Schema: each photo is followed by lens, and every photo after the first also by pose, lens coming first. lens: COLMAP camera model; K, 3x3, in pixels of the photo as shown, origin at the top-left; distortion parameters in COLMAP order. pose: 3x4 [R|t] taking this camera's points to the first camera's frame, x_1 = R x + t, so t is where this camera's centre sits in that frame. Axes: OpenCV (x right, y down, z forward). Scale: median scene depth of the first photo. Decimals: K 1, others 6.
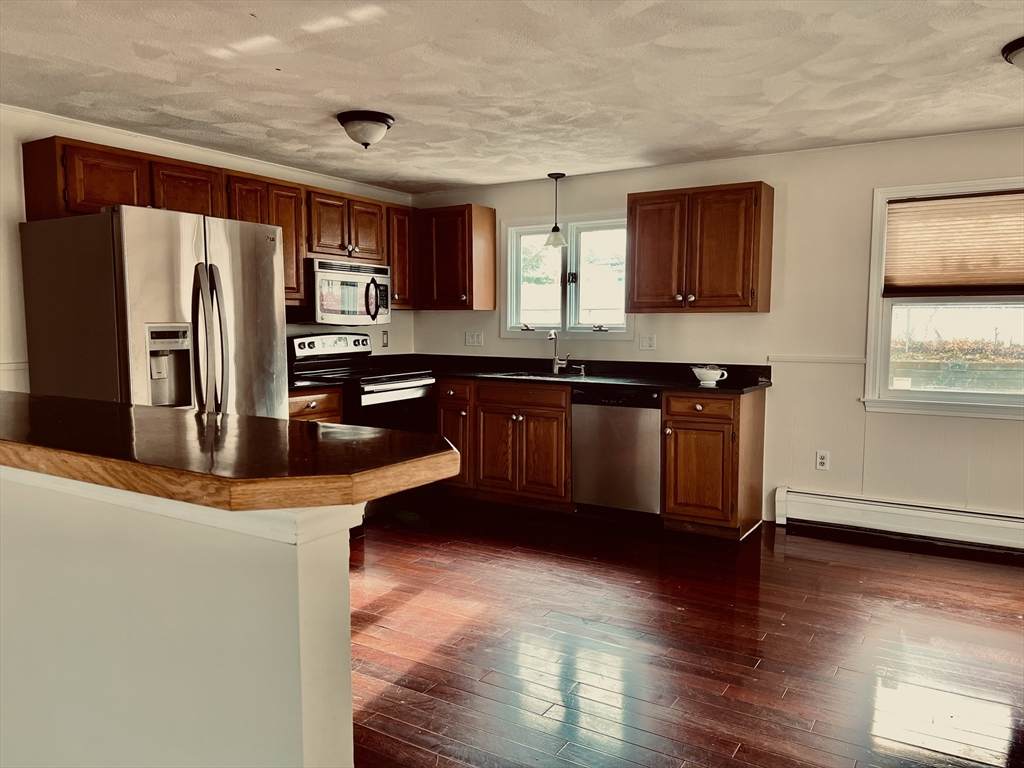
lens RADIAL K [[758.3, 0, 507.1], [0, 758.3, 391.4], [0, 0, 1]] dist [0.048438, -0.019742]
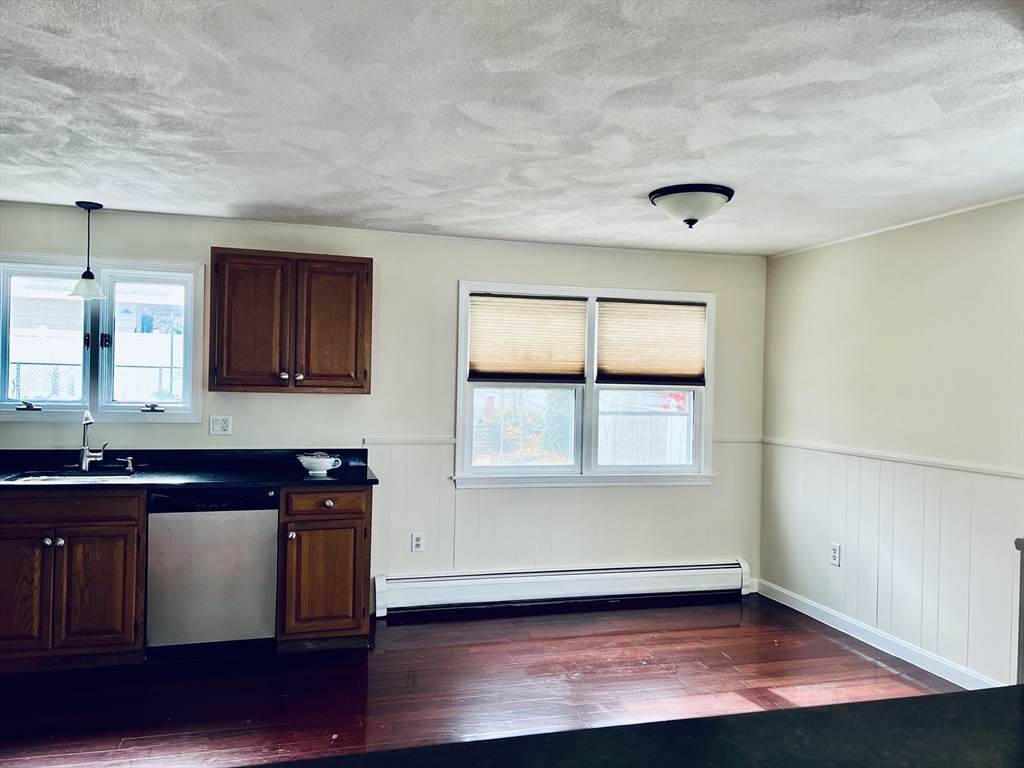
lens RADIAL K [[758.3, 0, 511.8], [0, 758.3, 387.0], [0, 0, 1]] dist [0.048438, -0.019742]
pose [[0.684400, 0.009292, 0.729048, -0.230174], [0.047508, 0.997226, -0.057309, -0.049191], [-0.727557, 0.073857, 0.682060, 0.227784]]
